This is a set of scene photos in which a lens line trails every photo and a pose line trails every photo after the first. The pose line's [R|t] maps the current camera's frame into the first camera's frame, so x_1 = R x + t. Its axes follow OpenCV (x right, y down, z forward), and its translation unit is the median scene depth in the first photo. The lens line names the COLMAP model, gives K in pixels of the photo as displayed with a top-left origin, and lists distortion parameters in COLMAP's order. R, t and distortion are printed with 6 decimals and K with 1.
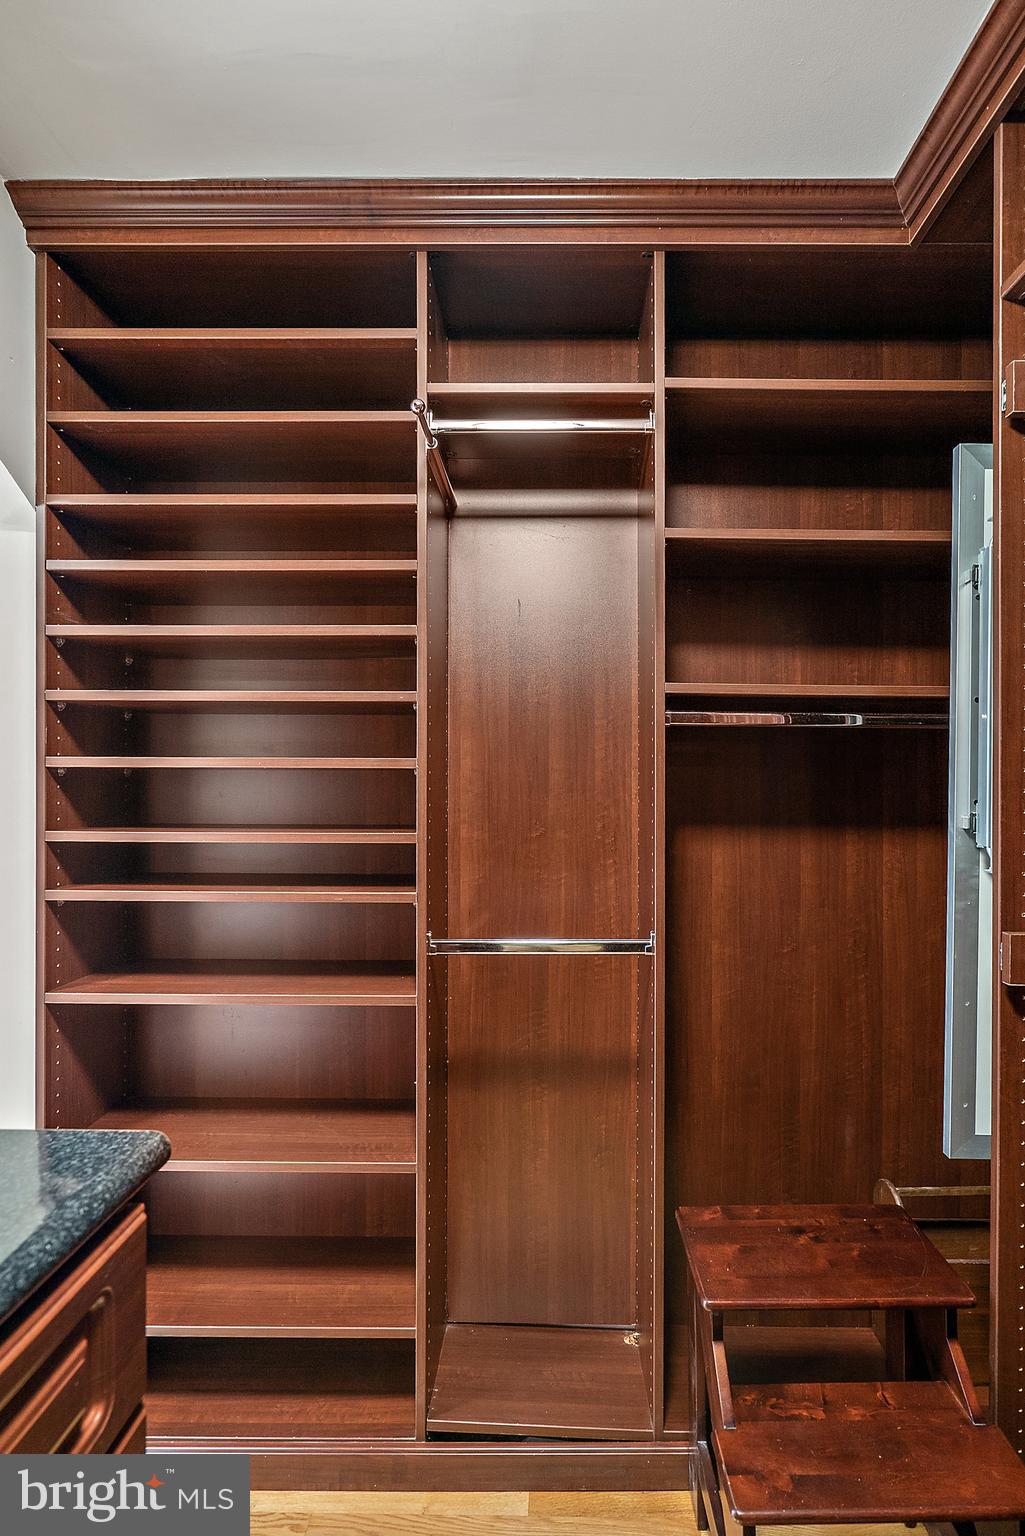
lens RADIAL K [[746.8, 0, 594.5], [0, 746.8, 770.4], [0, 0, 1]] dist [-0.003066, 0.000224]
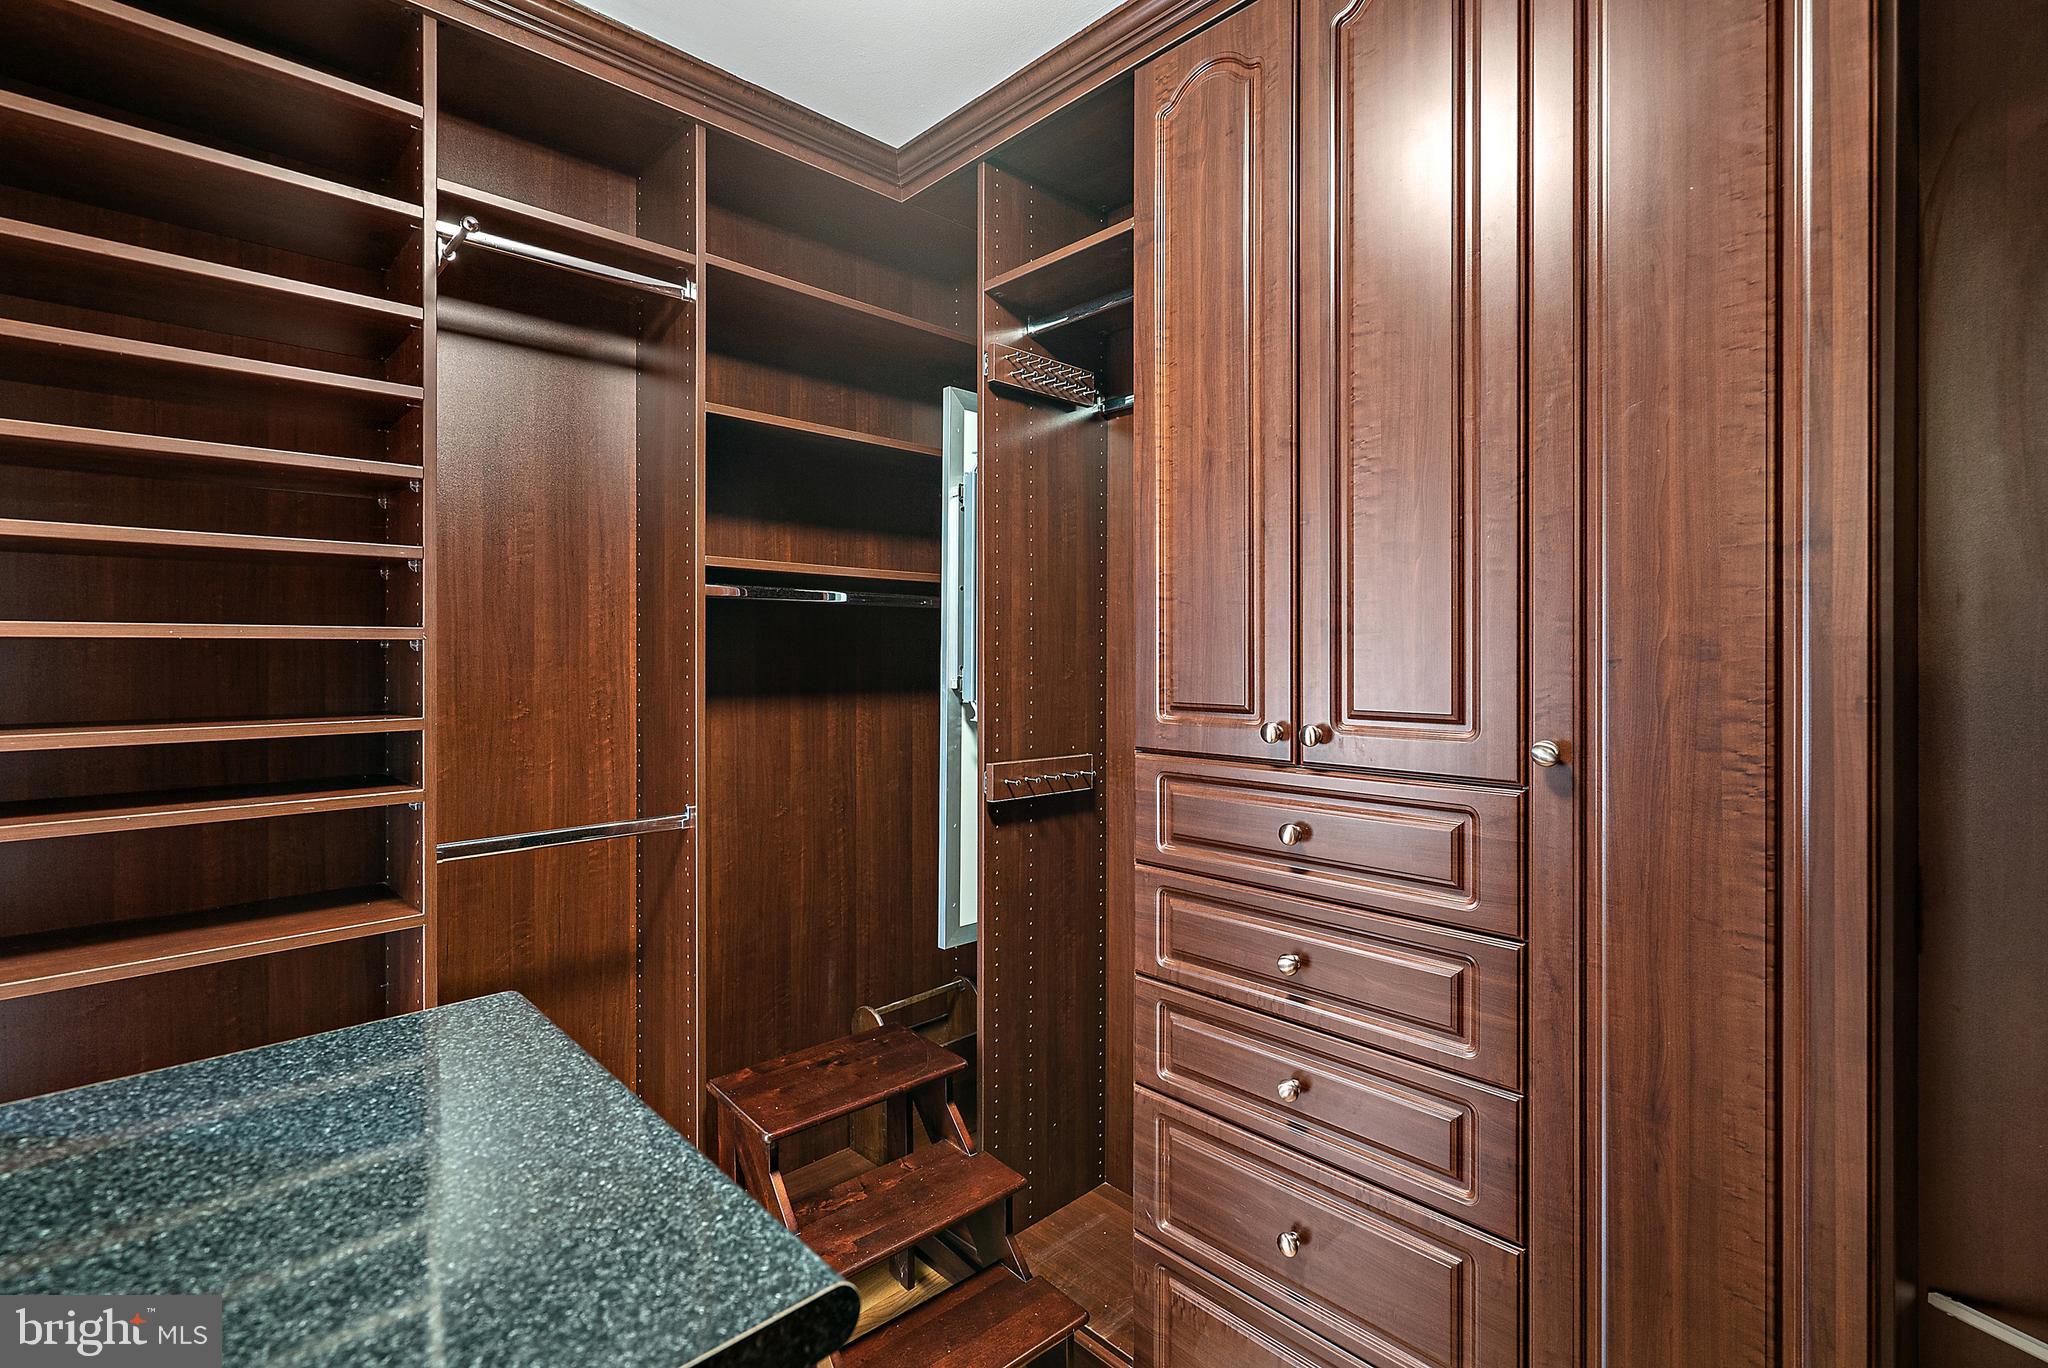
lens RADIAL K [[866.2, 0, 1050.3], [0, 866.2, 629.6], [0, 0, 1]] dist [0.000579, -0.000354]
pose [[0.714092, 0.013927, 0.699914, -0.377637], [-0.001800, 0.999835, -0.018059, 0.004077], [-0.700050, 0.011636, 0.713999, -0.155454]]
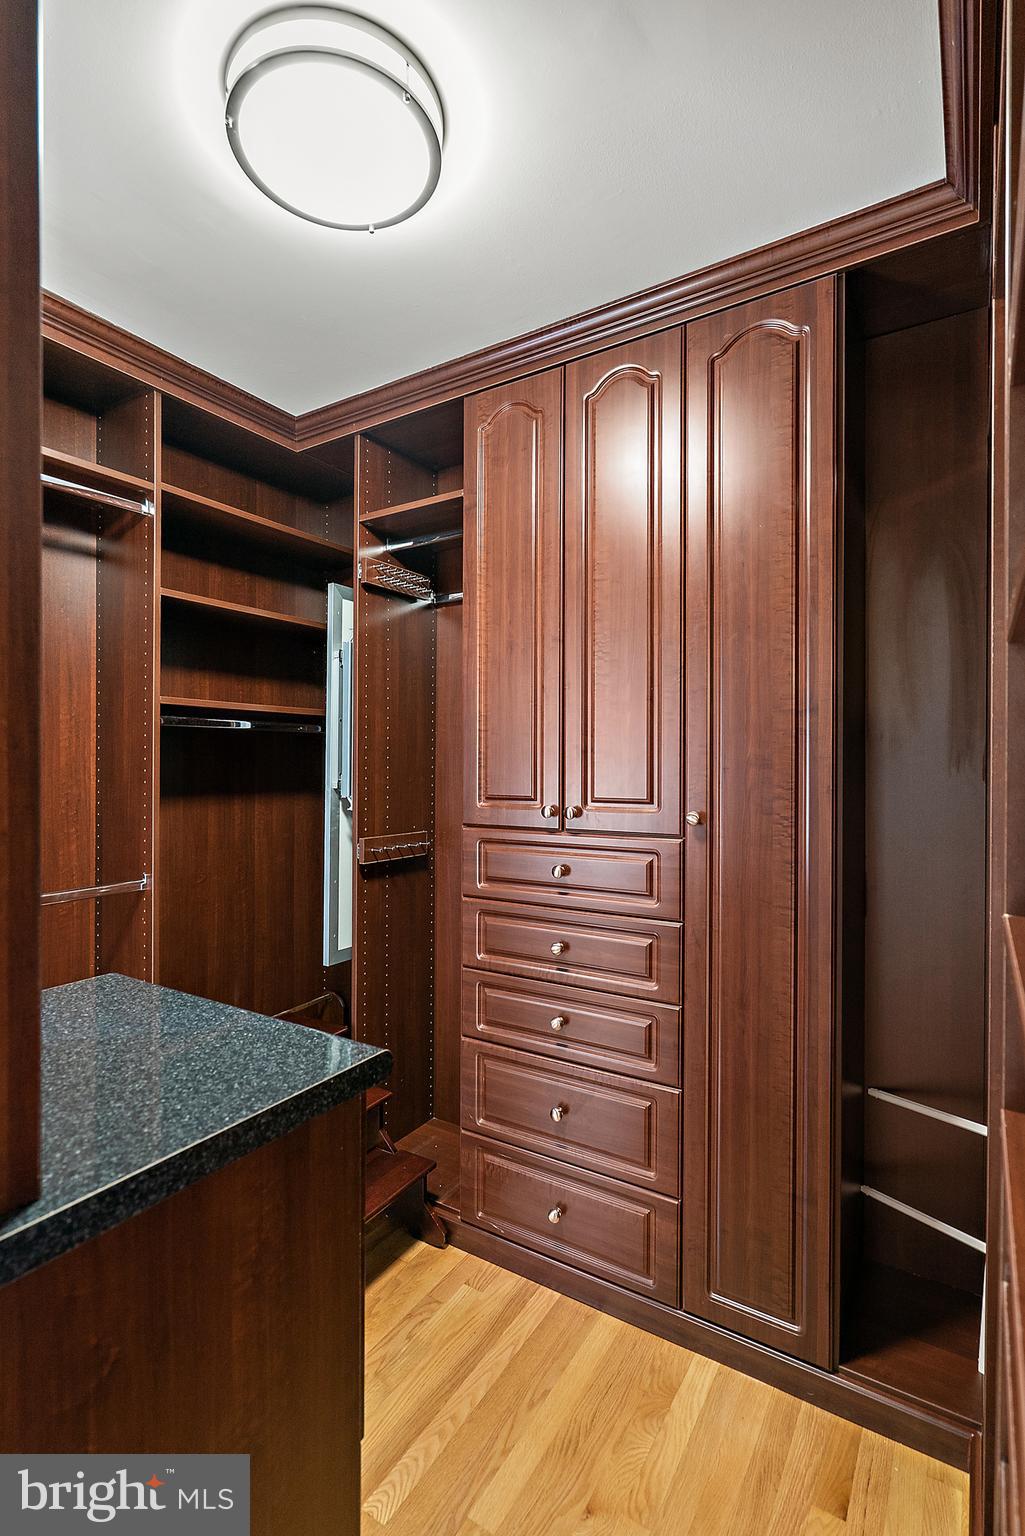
lens RADIAL K [[649.7, 0, 530.8], [0, 649.7, 738.7], [0, 0, 1]] dist [0.000579, -0.000354]
pose [[0.519646, 0.024663, 0.854026, -0.574751], [-0.002068, 0.999617, -0.027609, -0.002158], [-0.854379, 0.012581, 0.519498, -0.240350]]
